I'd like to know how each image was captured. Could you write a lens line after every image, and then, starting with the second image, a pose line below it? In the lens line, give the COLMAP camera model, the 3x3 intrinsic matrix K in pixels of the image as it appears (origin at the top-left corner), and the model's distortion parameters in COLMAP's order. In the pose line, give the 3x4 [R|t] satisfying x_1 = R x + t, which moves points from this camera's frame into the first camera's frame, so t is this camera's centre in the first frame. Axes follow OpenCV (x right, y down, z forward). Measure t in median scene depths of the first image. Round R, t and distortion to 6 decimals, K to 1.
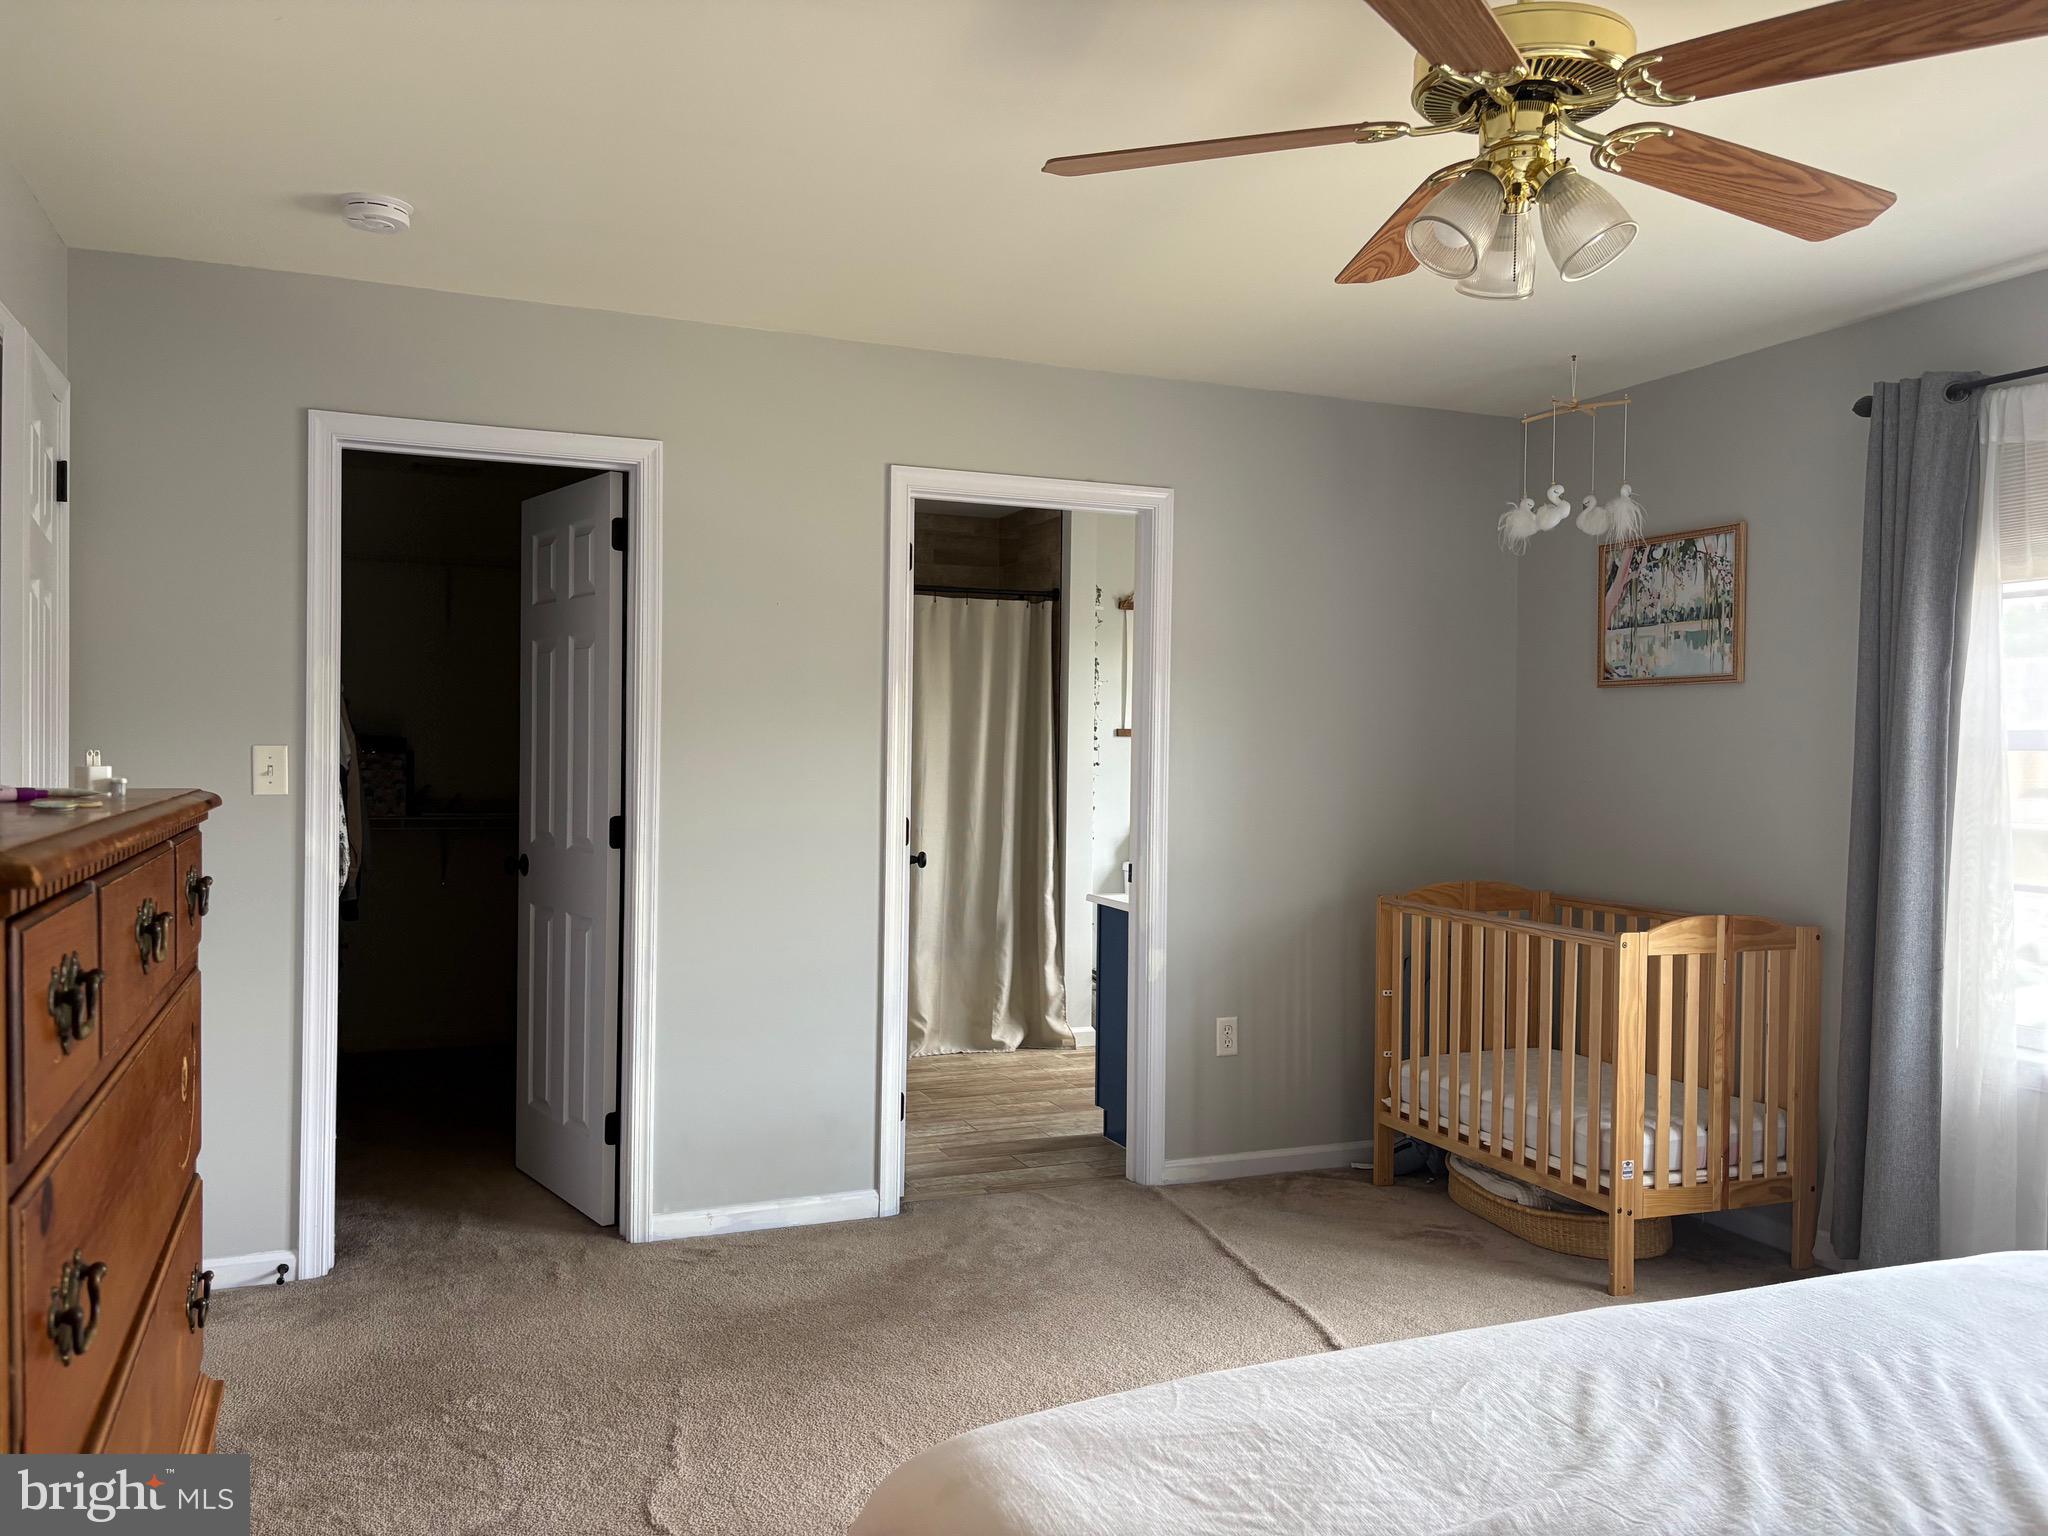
lens RADIAL K [[1549.7, 0, 1024.8], [0, 1549.7, 764.1], [0, 0, 1]] dist [0.004981, -0.002482]
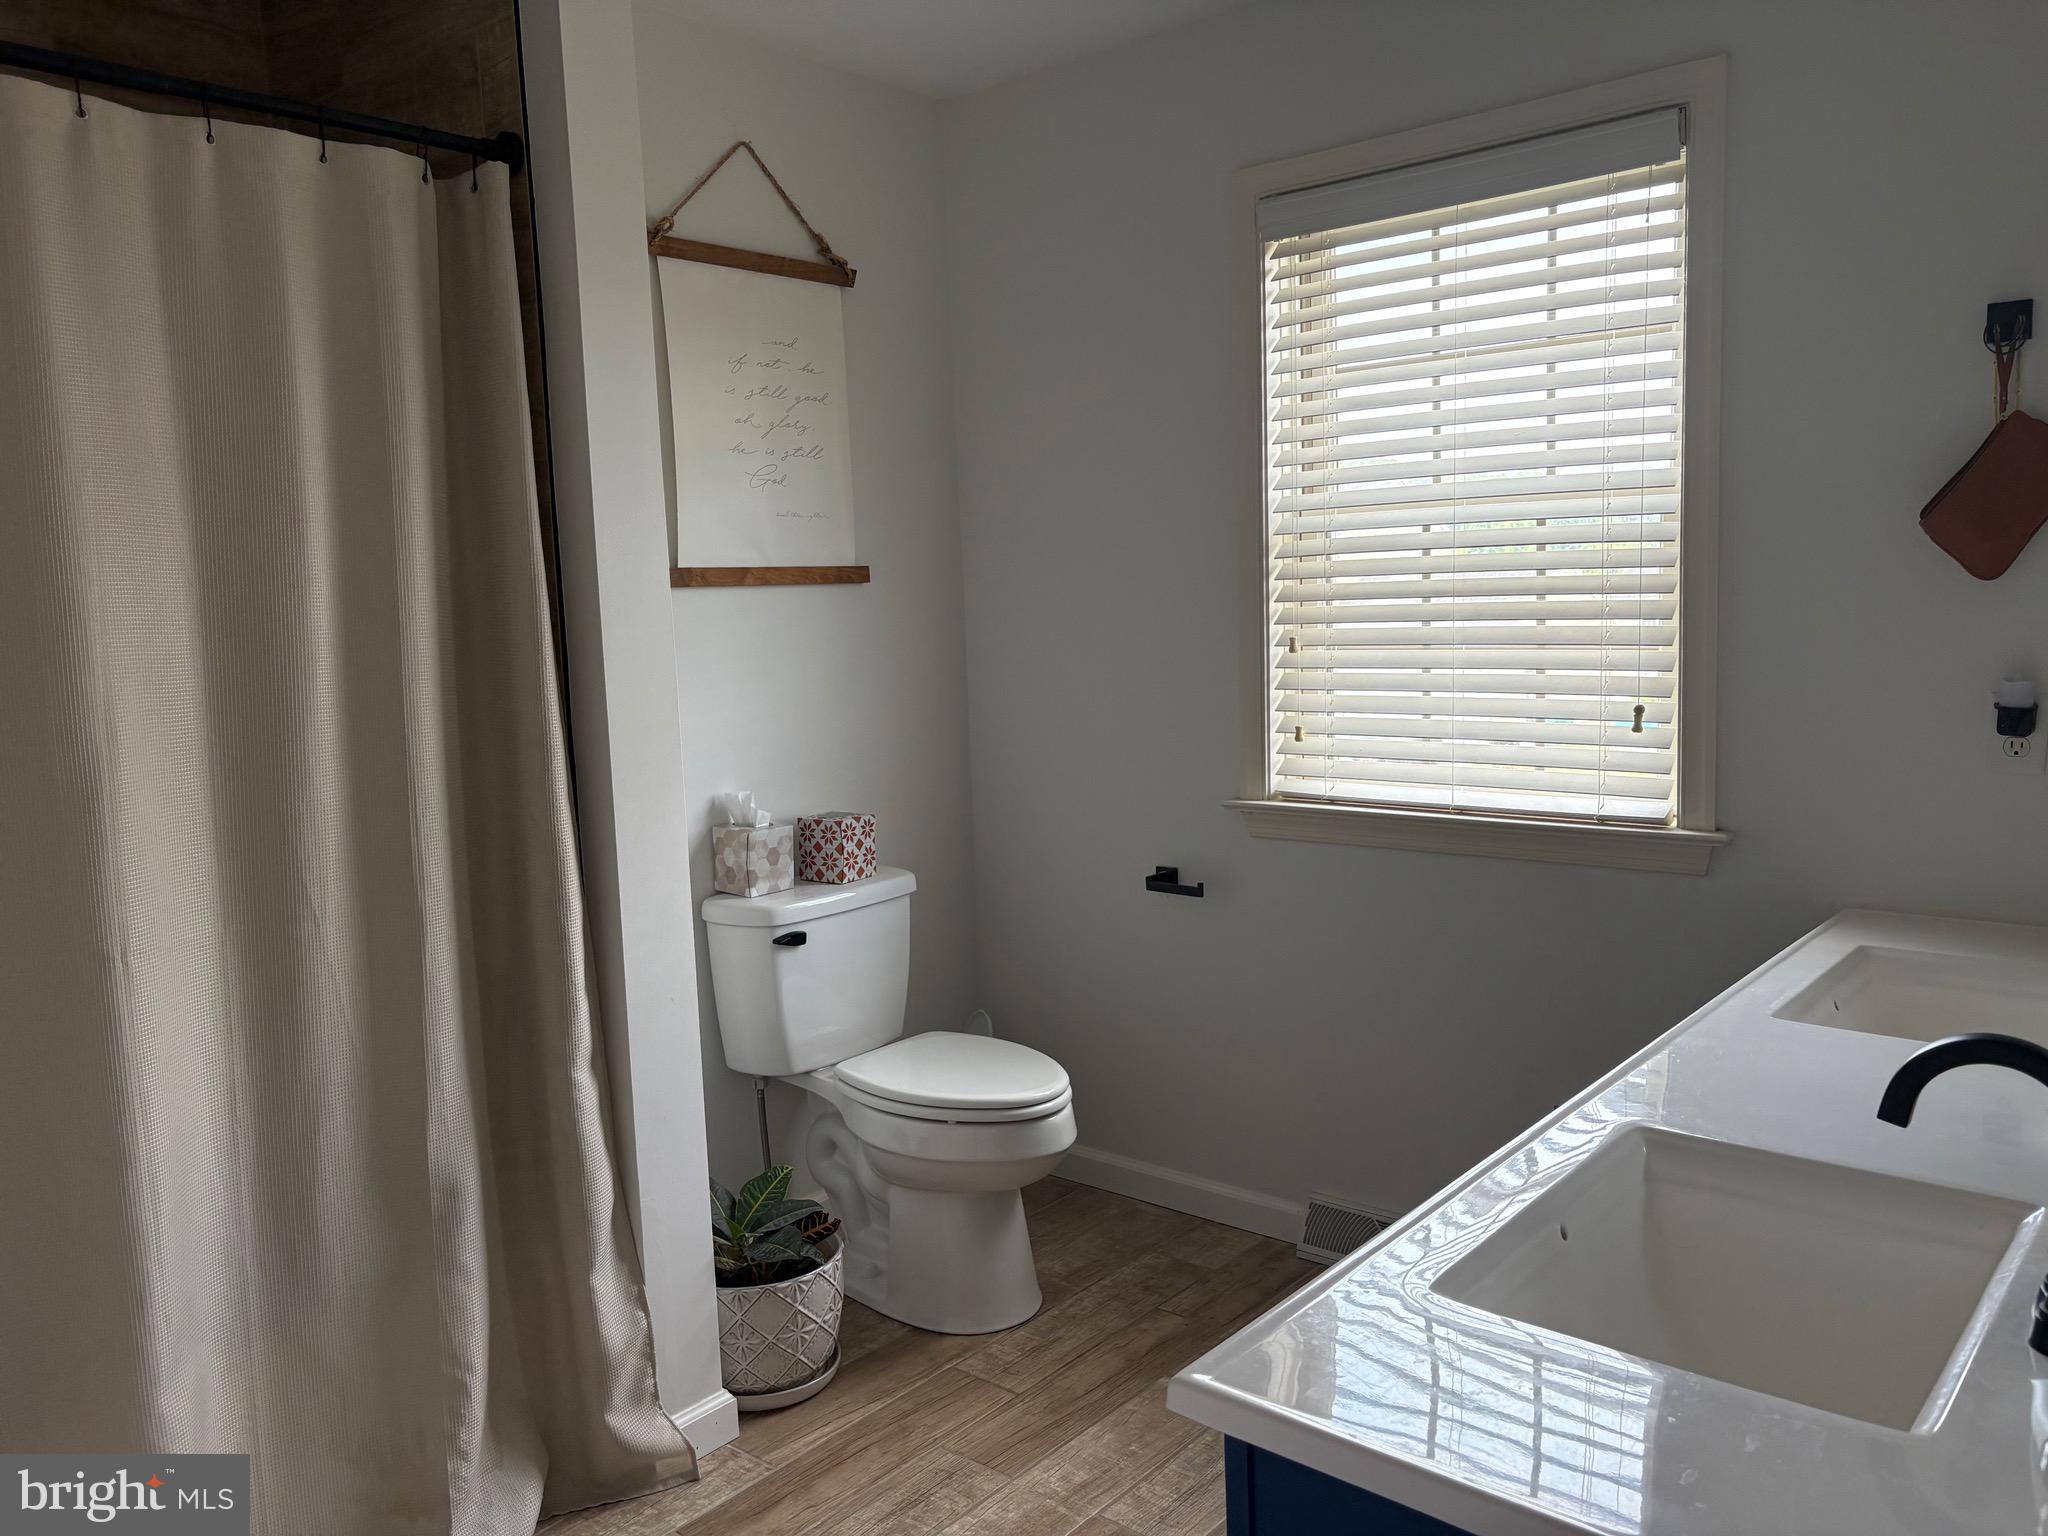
lens RADIAL K [[1549.7, 0, 1023.6], [0, 1549.7, 777.6], [0, 0, 1]] dist [0.004981, -0.002482]
pose [[0.891531, -0.100355, 0.441703, -0.039089], [0.053288, 0.991614, 0.117737, -0.011865], [-0.449814, -0.081429, 0.889402, 0.630108]]
